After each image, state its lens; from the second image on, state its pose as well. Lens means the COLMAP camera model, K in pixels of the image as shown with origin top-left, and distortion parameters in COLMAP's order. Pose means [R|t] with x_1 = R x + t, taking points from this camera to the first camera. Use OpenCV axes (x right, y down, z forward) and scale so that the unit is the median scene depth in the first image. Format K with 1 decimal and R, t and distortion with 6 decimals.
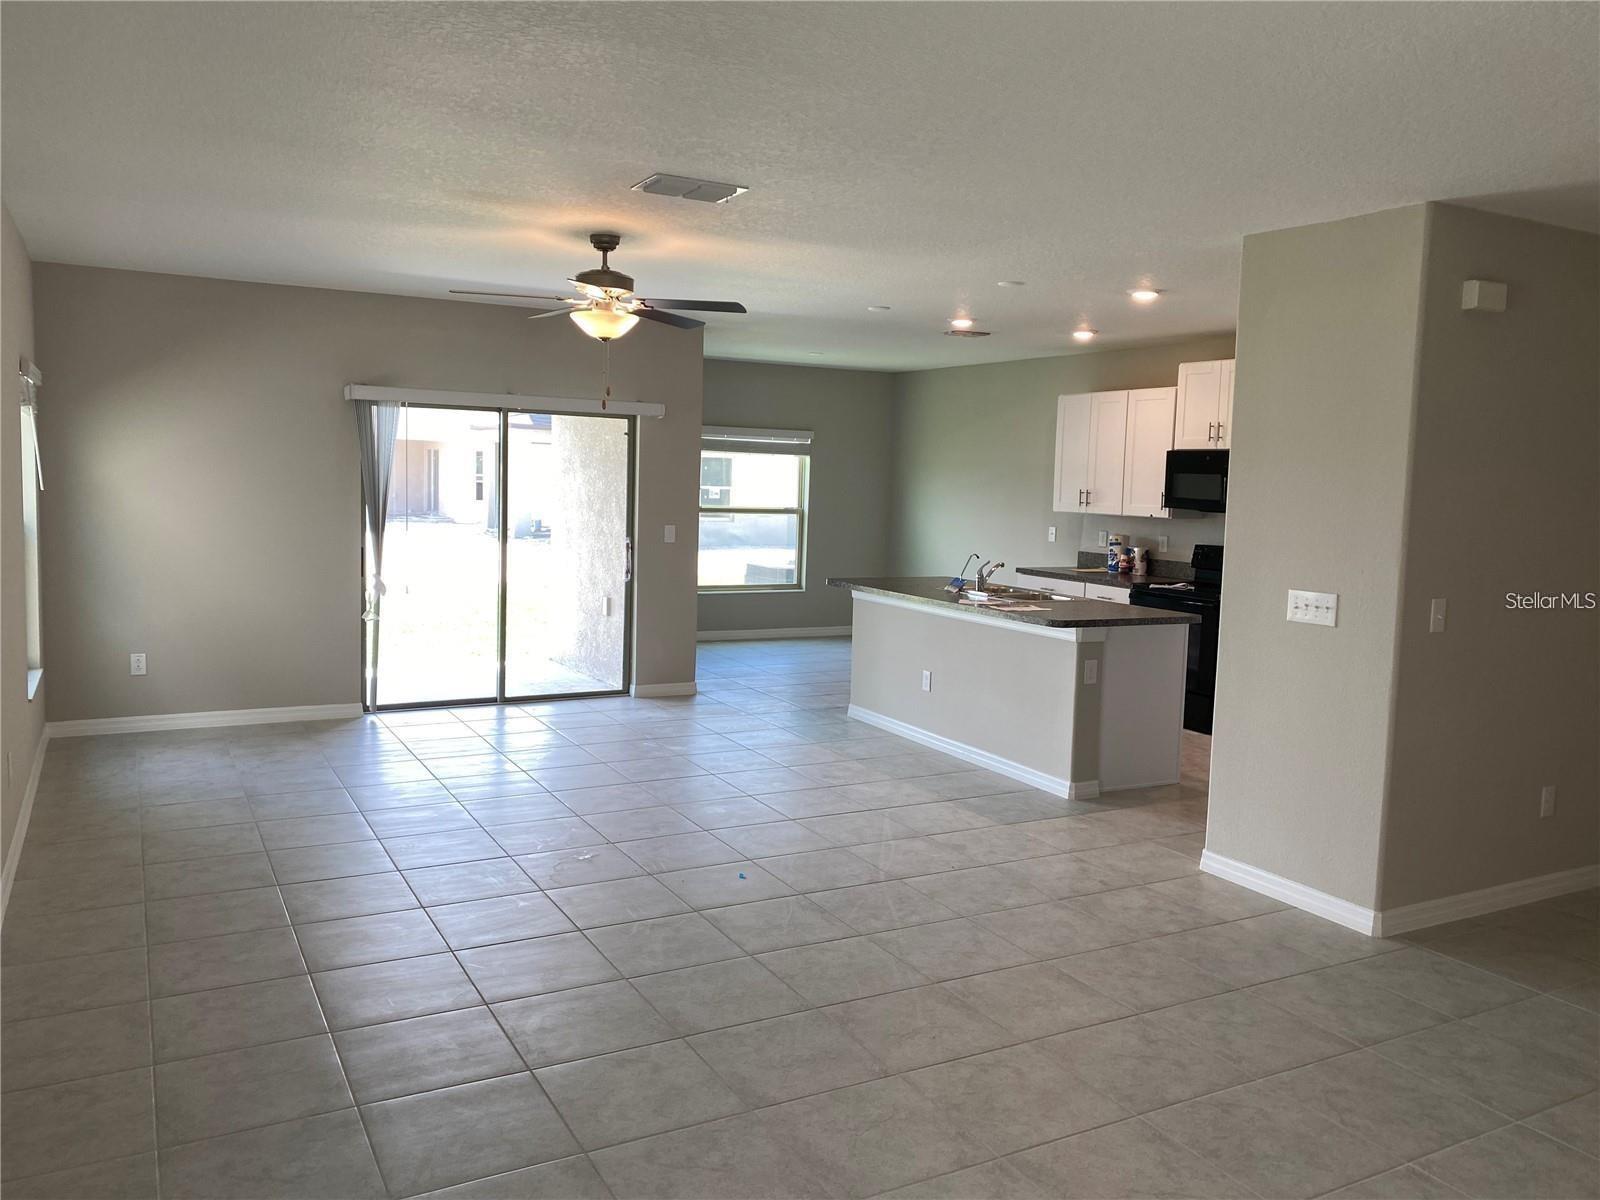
lens RADIAL K [[1221.2, 0, 790.2], [0, 1221.2, 595.4], [0, 0, 1]] dist [0.033816, -0.008181]
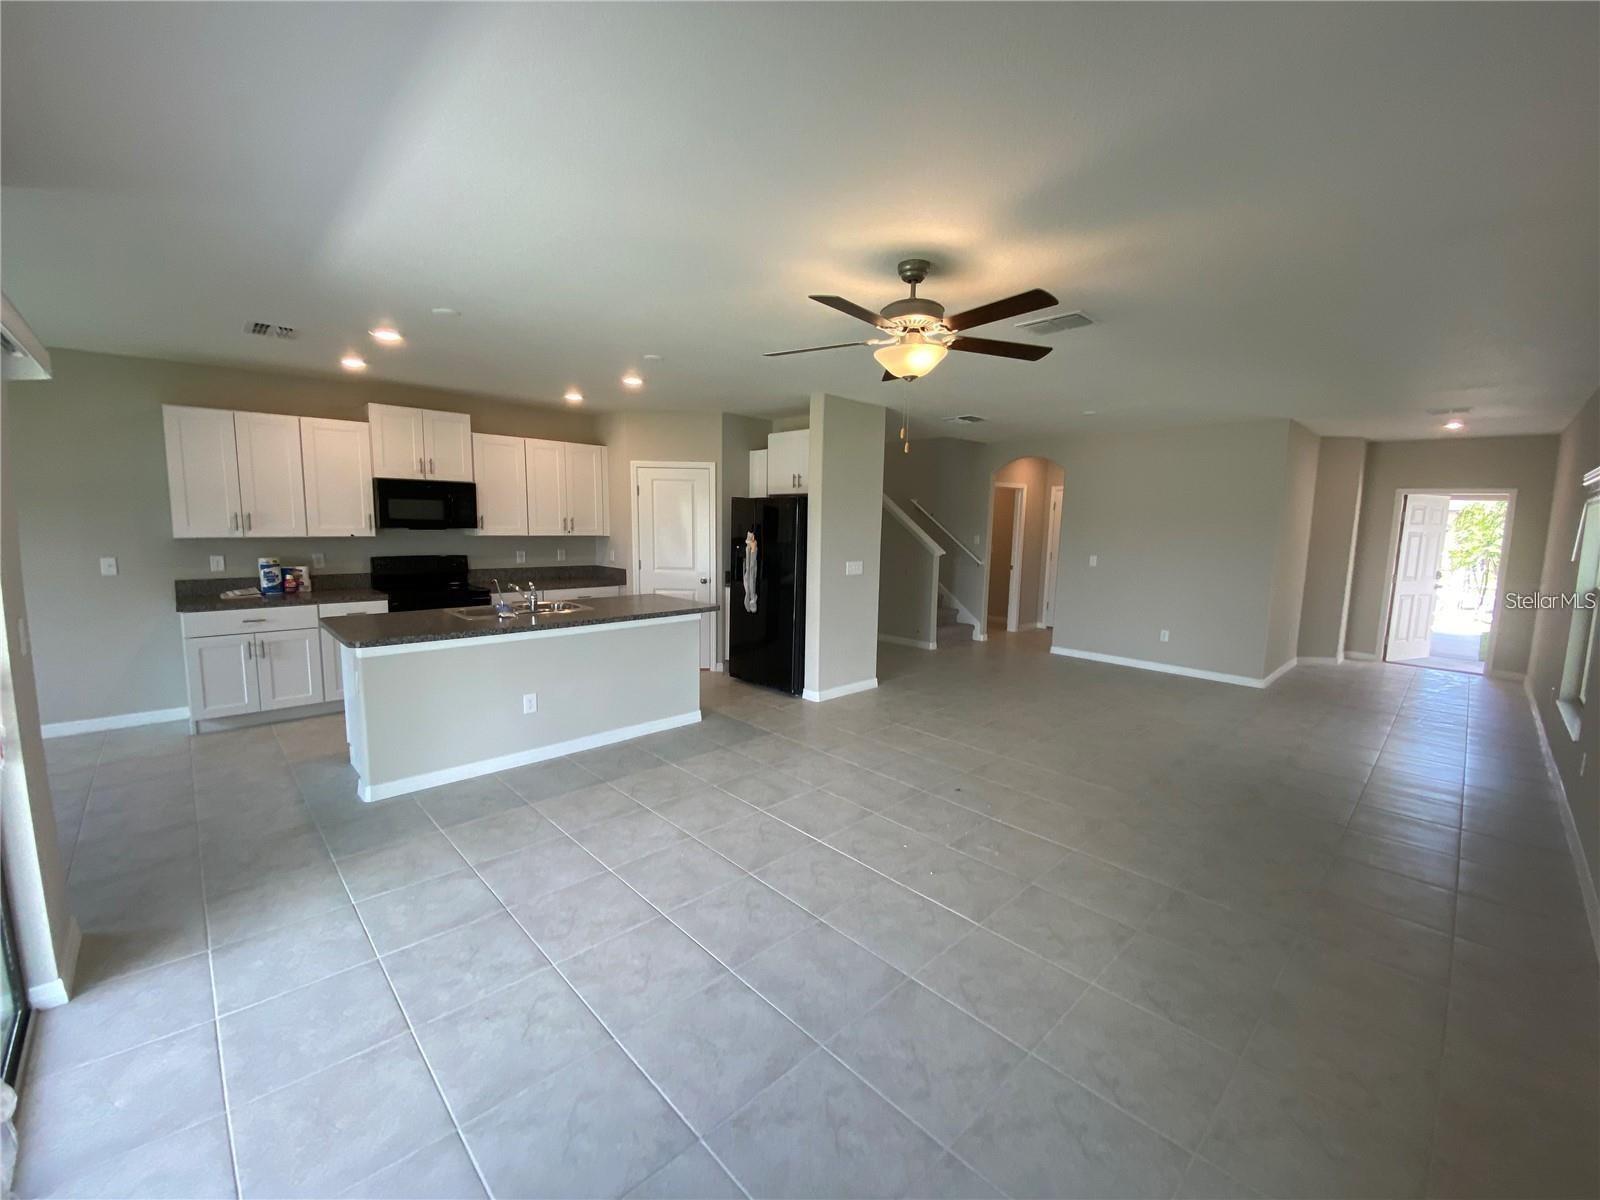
lens RADIAL K [[637.7, 0, 800.0], [0, 637.7, 600.0], [0, 0, 1]] dist [0.033916, -0.027170]
pose [[-0.265374, -0.154222, 0.951731, -0.417082], [0.070619, 0.981363, 0.178714, -0.089623], [-0.961556, 0.114636, -0.249538, 0.812586]]
